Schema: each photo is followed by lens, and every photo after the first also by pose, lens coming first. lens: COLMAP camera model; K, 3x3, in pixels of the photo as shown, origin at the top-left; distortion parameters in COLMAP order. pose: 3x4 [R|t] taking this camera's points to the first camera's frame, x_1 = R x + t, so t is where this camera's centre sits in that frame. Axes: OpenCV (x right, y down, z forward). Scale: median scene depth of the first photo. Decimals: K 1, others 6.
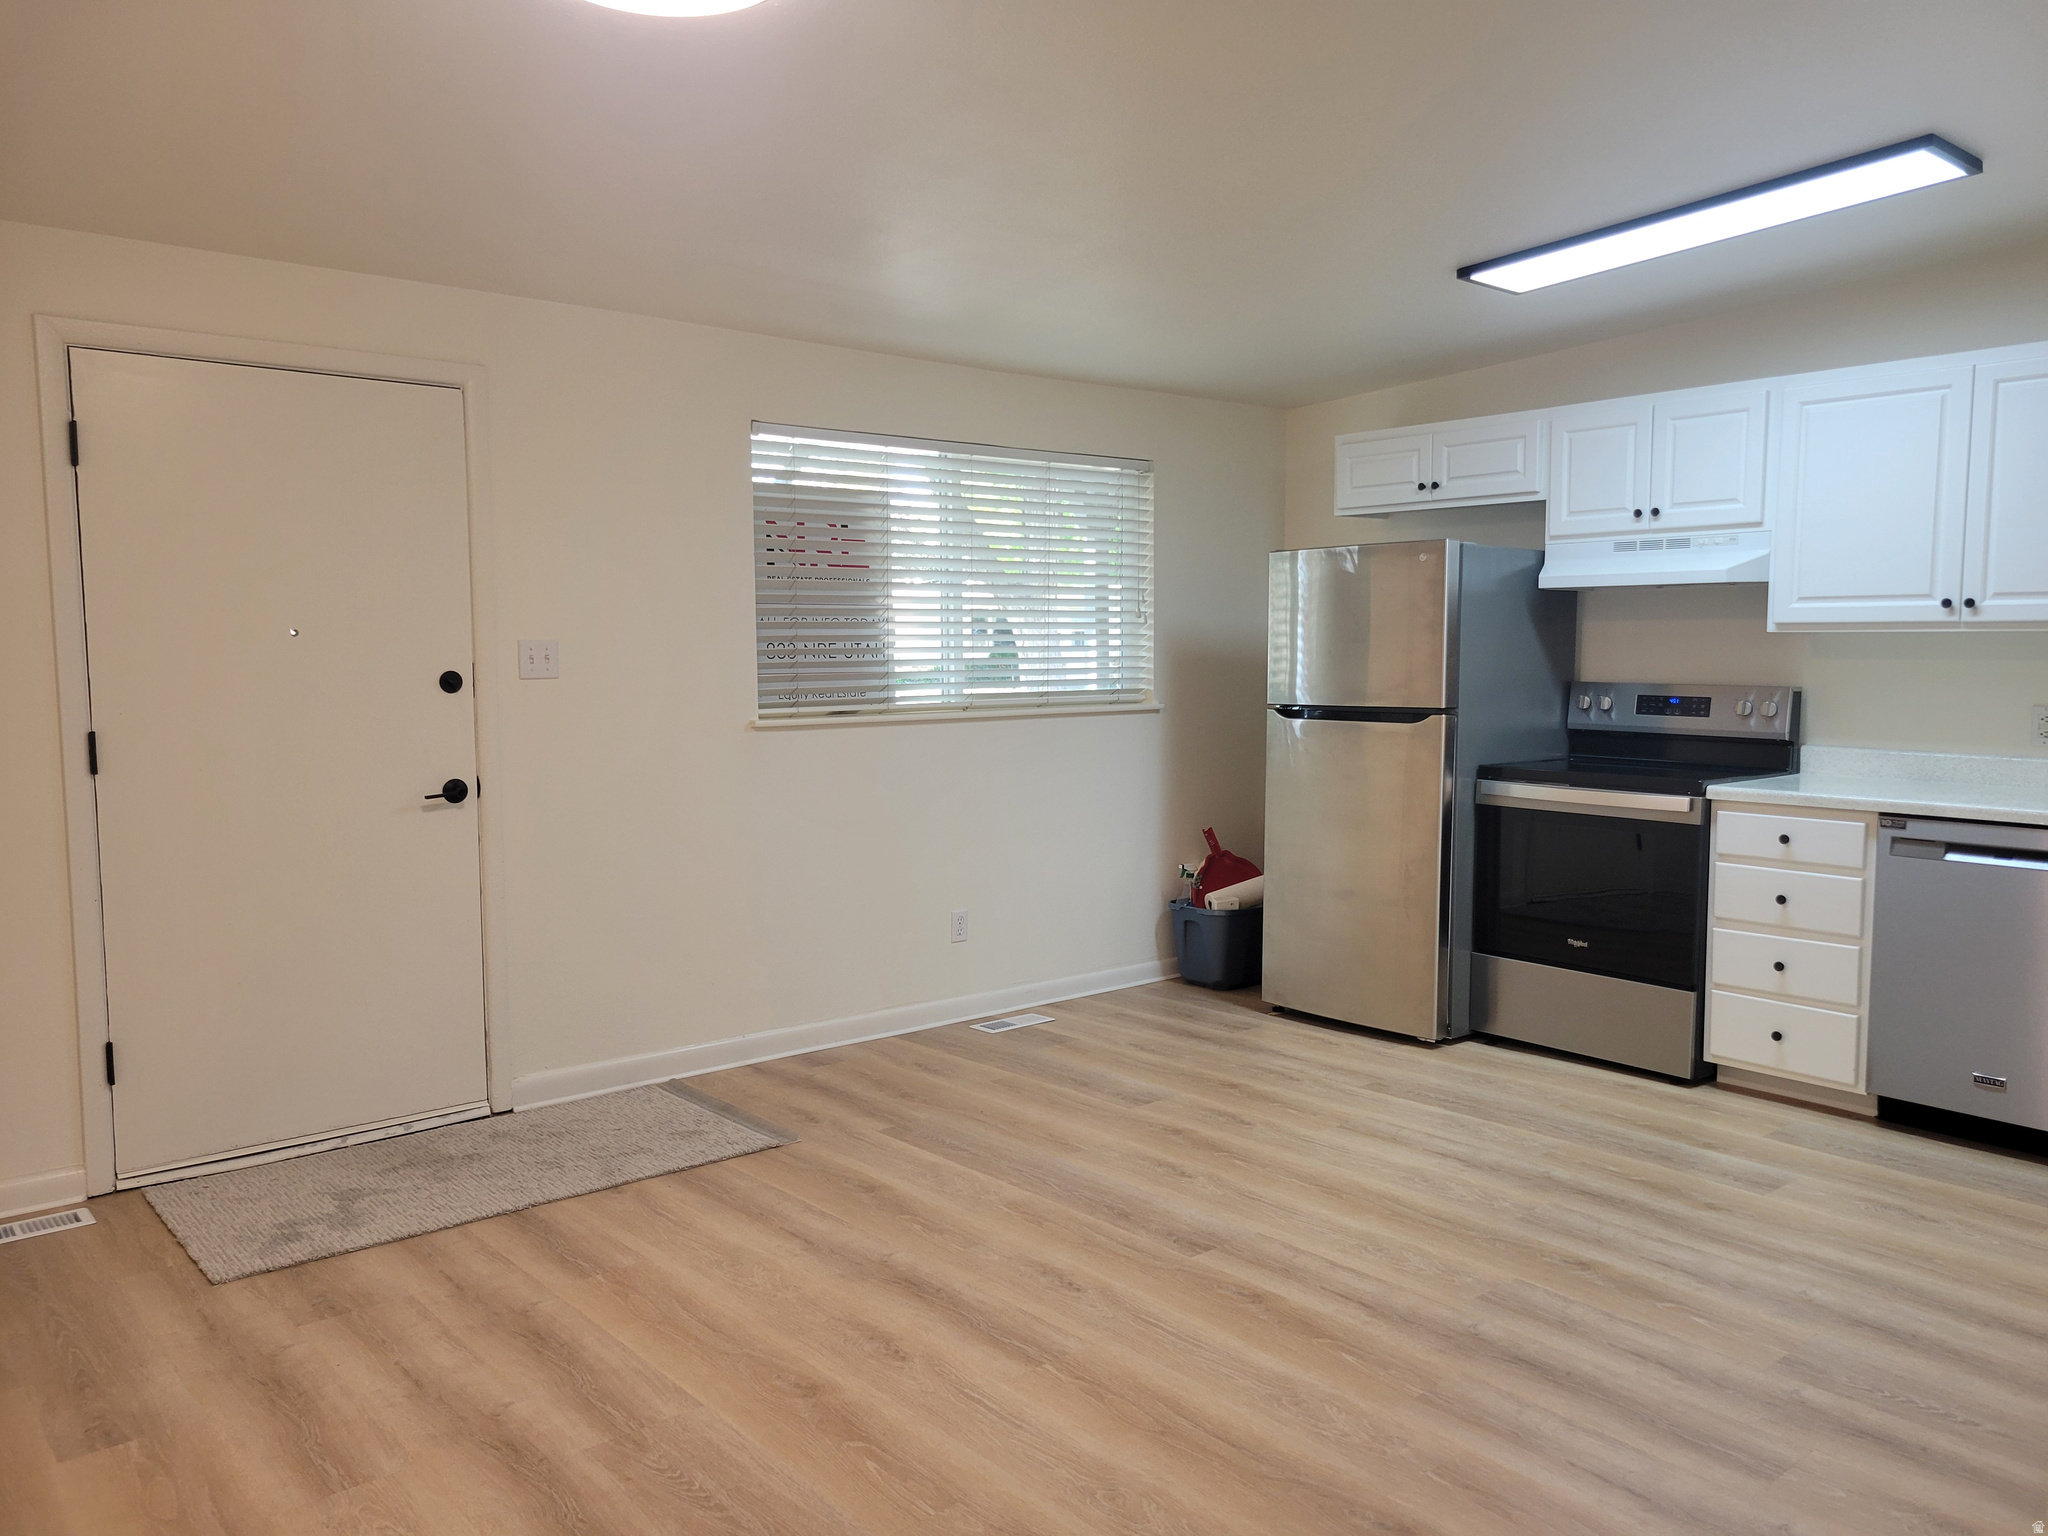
lens RADIAL K [[1543.6, 0, 1065.6], [0, 1543.6, 763.7], [0, 0, 1]] dist [0.043997, -0.027400]
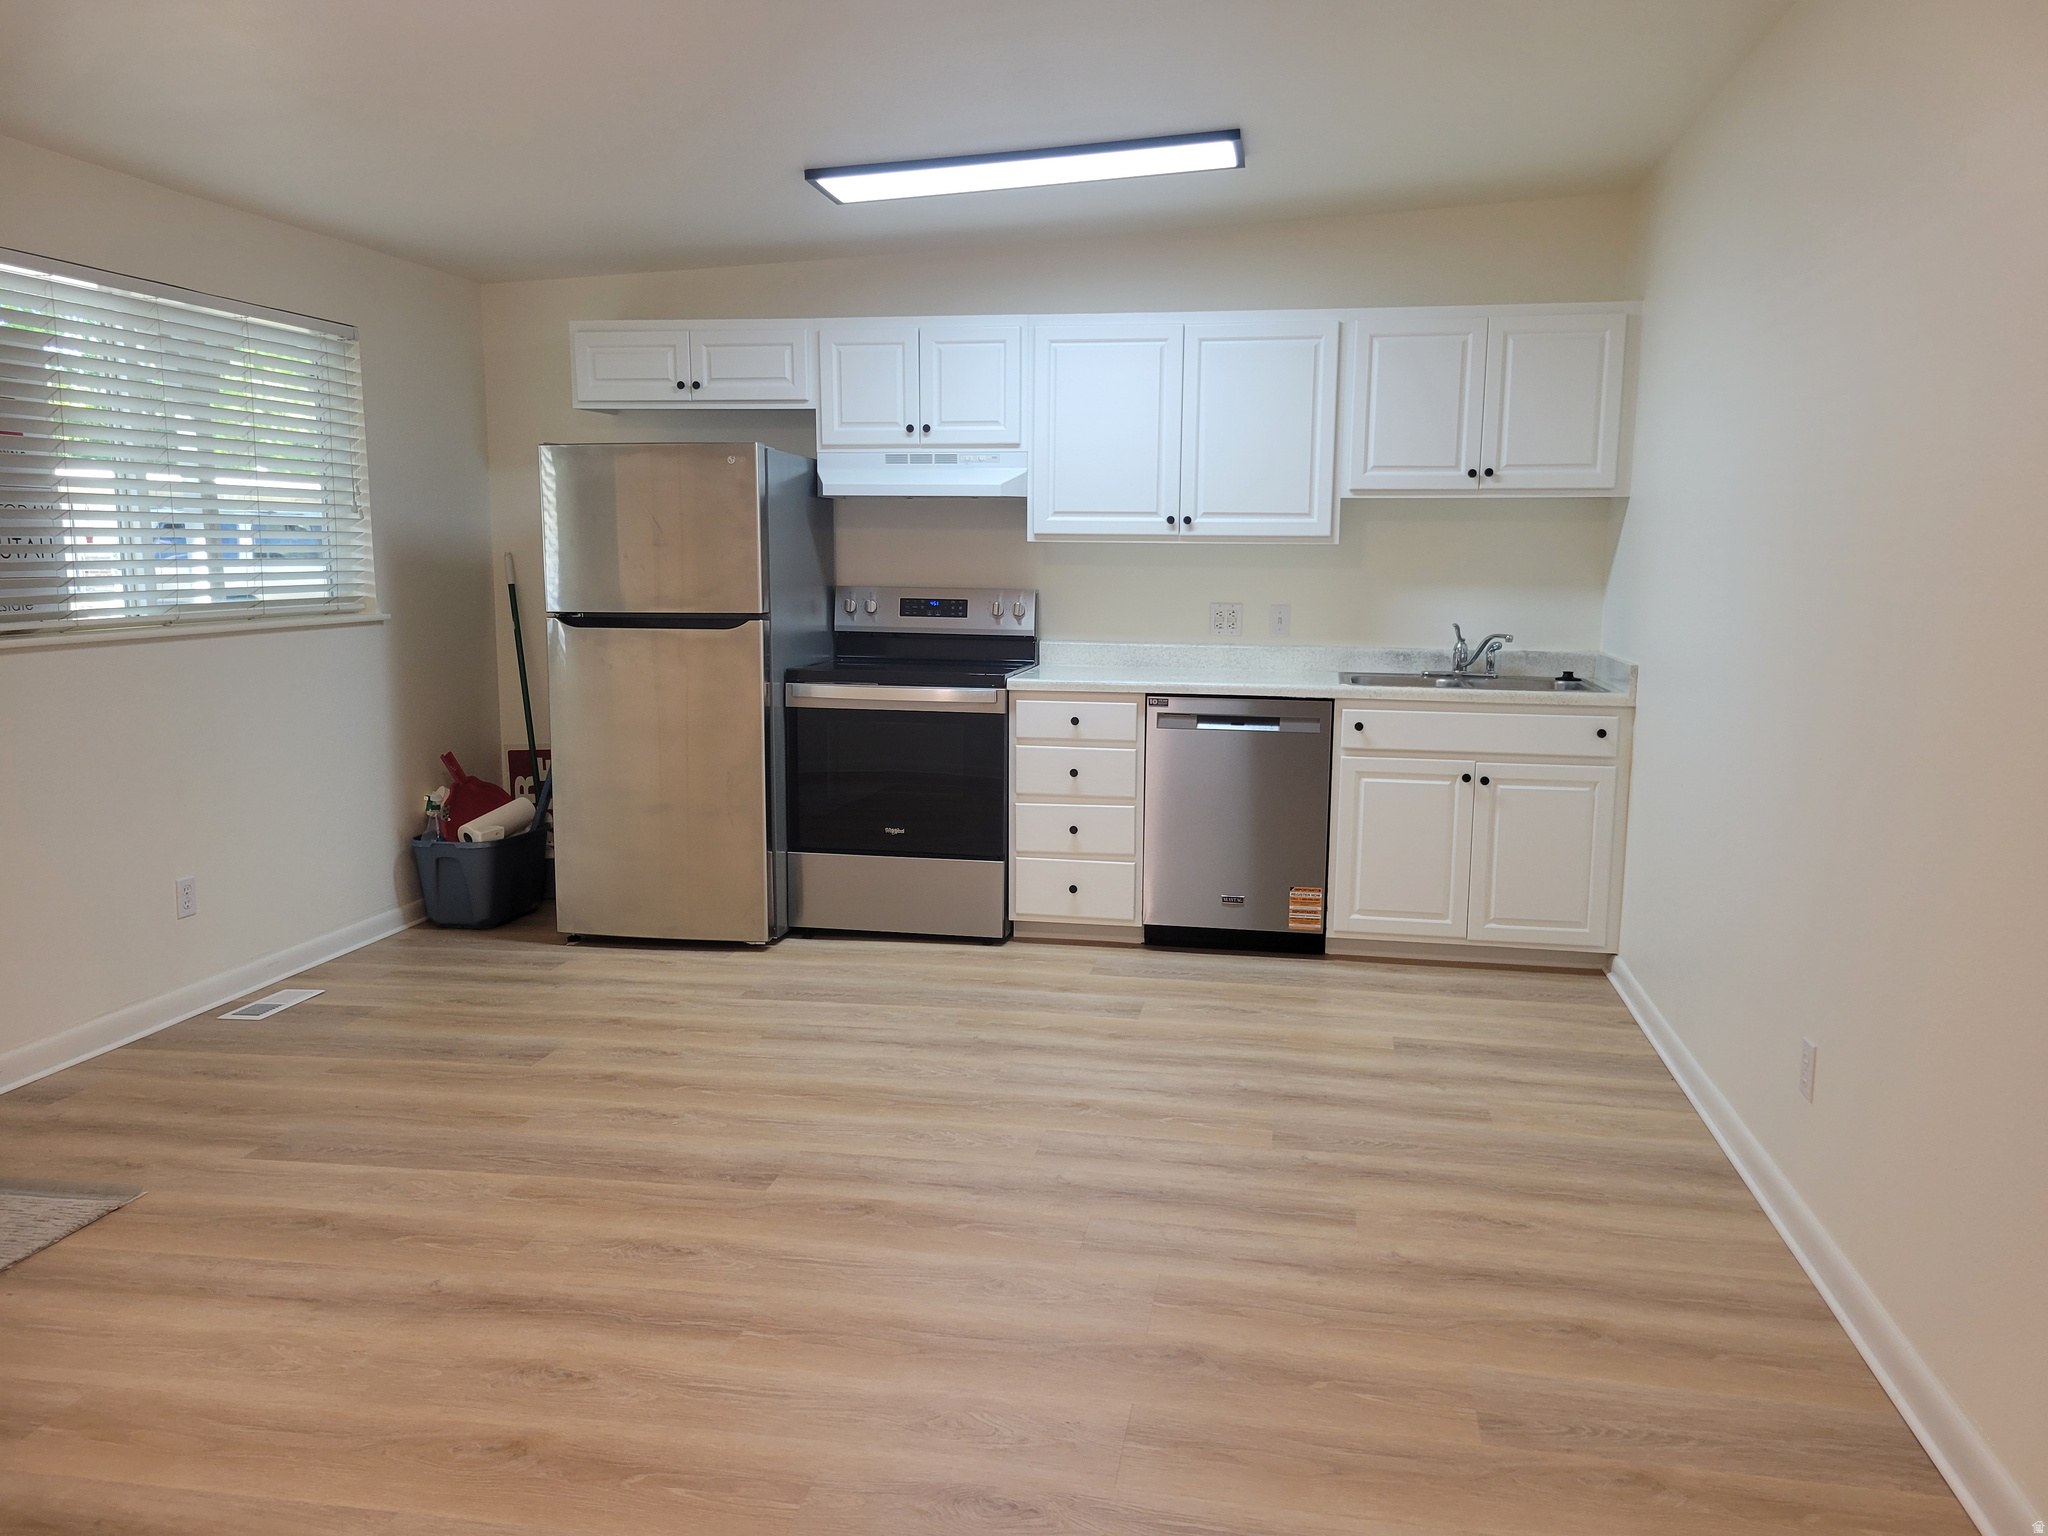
lens RADIAL K [[1543.6, 0, 1031.7], [0, 1543.6, 762.7], [0, 0, 1]] dist [0.043997, -0.027400]
pose [[0.769308, -0.079350, 0.633931, -0.278570], [0.040614, 0.996324, 0.075423, -0.008414], [-0.637585, -0.032277, 0.769703, 0.120131]]
